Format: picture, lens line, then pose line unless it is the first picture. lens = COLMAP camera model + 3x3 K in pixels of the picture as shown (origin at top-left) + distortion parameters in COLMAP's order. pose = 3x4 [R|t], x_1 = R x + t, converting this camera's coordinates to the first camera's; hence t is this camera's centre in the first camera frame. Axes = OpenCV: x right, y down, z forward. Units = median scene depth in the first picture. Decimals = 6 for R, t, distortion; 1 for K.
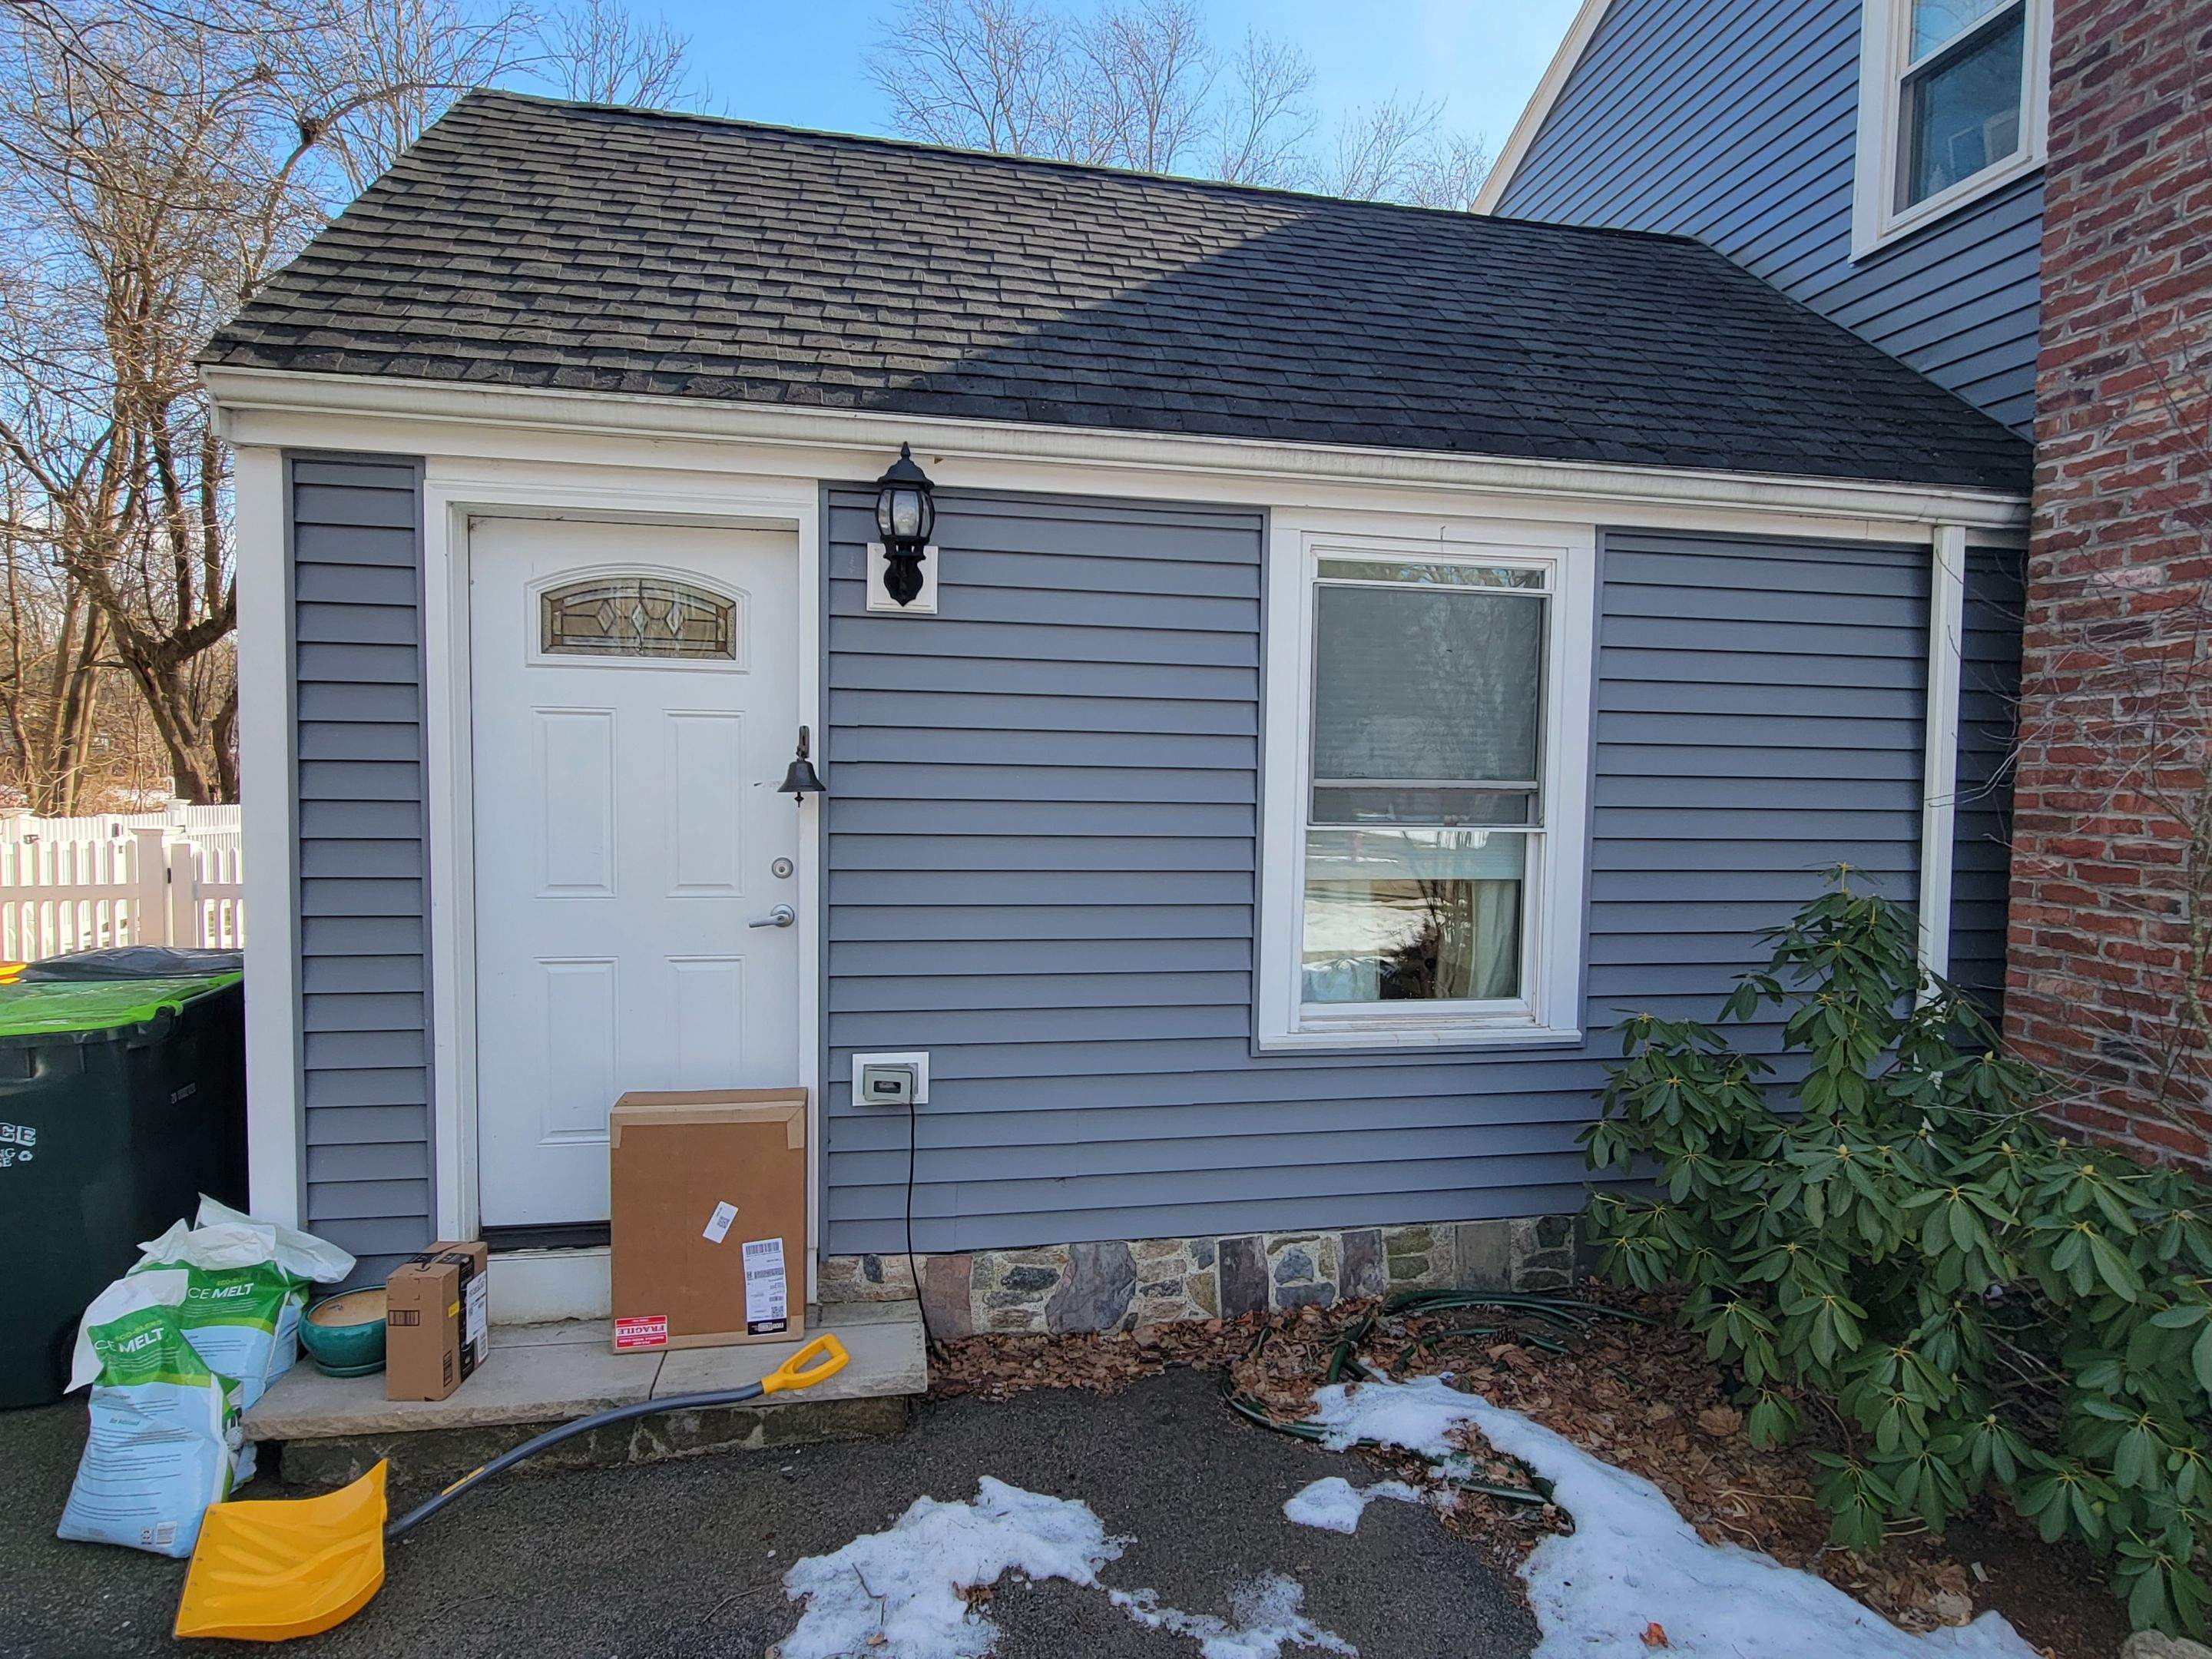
lens RADIAL K [[1223.3, 0, 1114.0], [0, 1223.3, 827.9], [0, 0, 1]] dist [-0.000930, -0.000998]
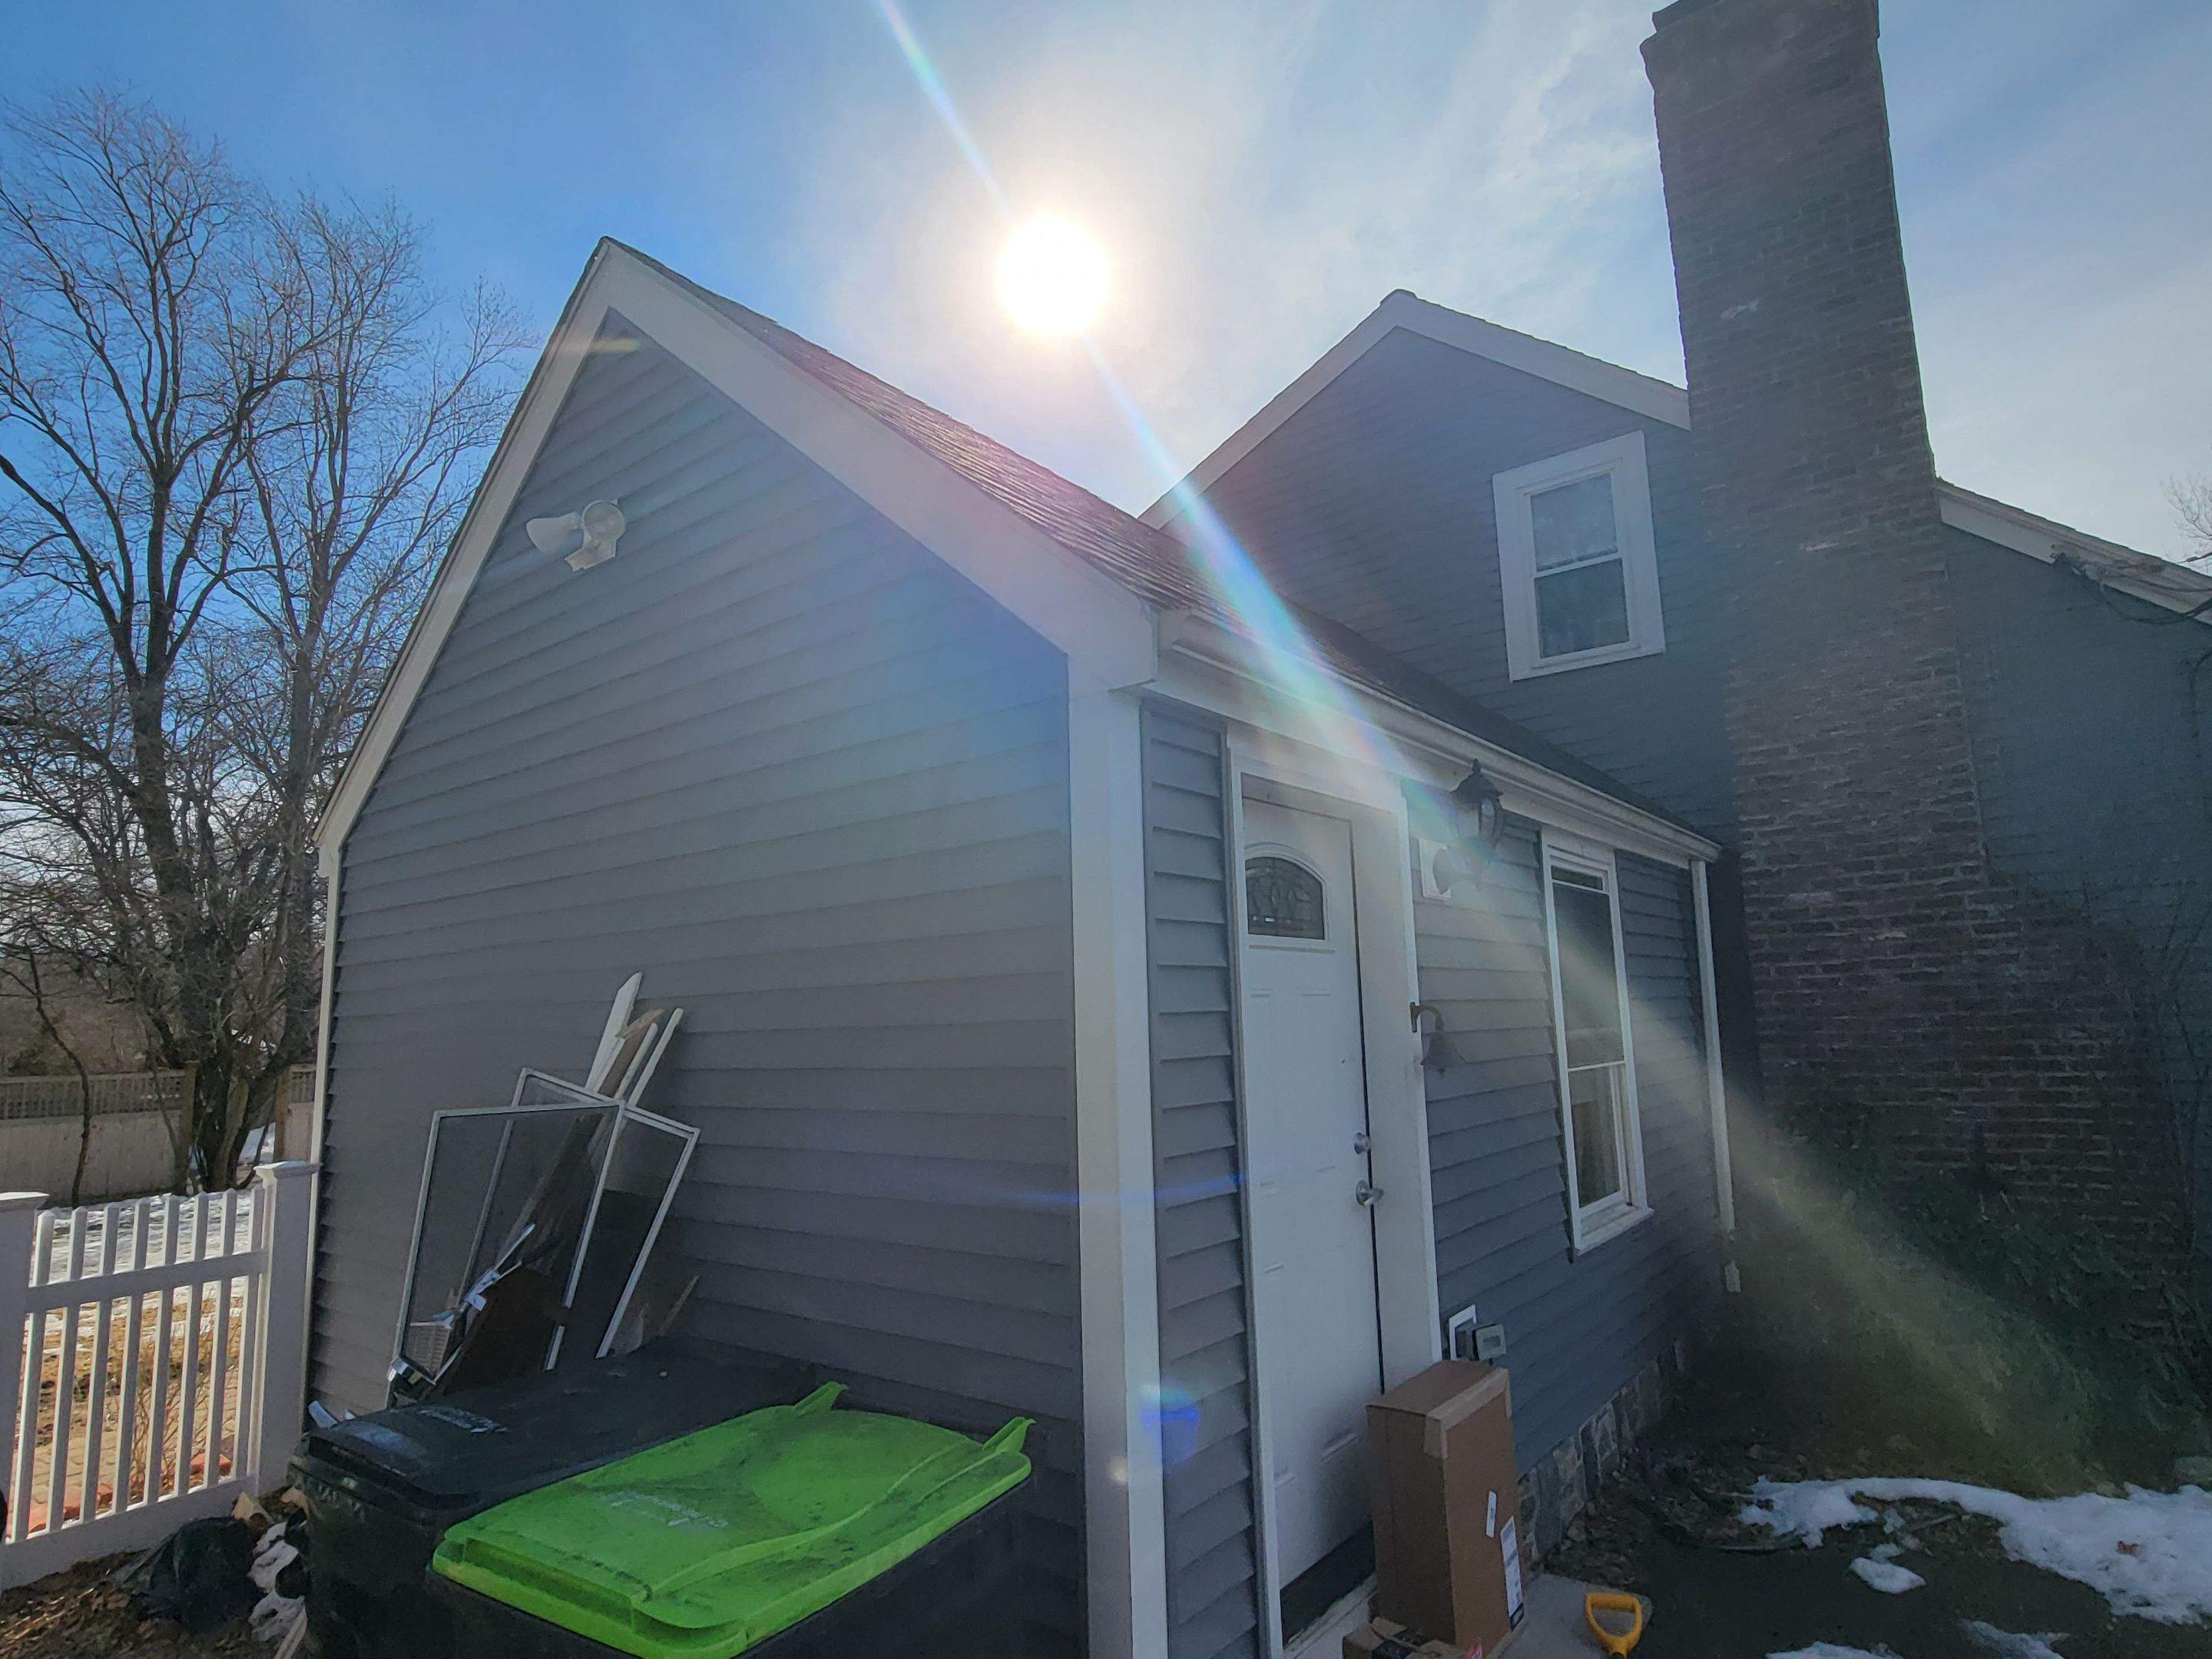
lens RADIAL K [[1223.3, 0, 1103.1], [0, 1223.3, 827.2], [0, 0, 1]] dist [-0.000930, -0.000998]
pose [[0.746564, 0.064525, 0.662178, -1.143472], [0.072479, 0.981475, -0.177354, -0.062394], [-0.661354, 0.180400, 0.728056, 0.360656]]
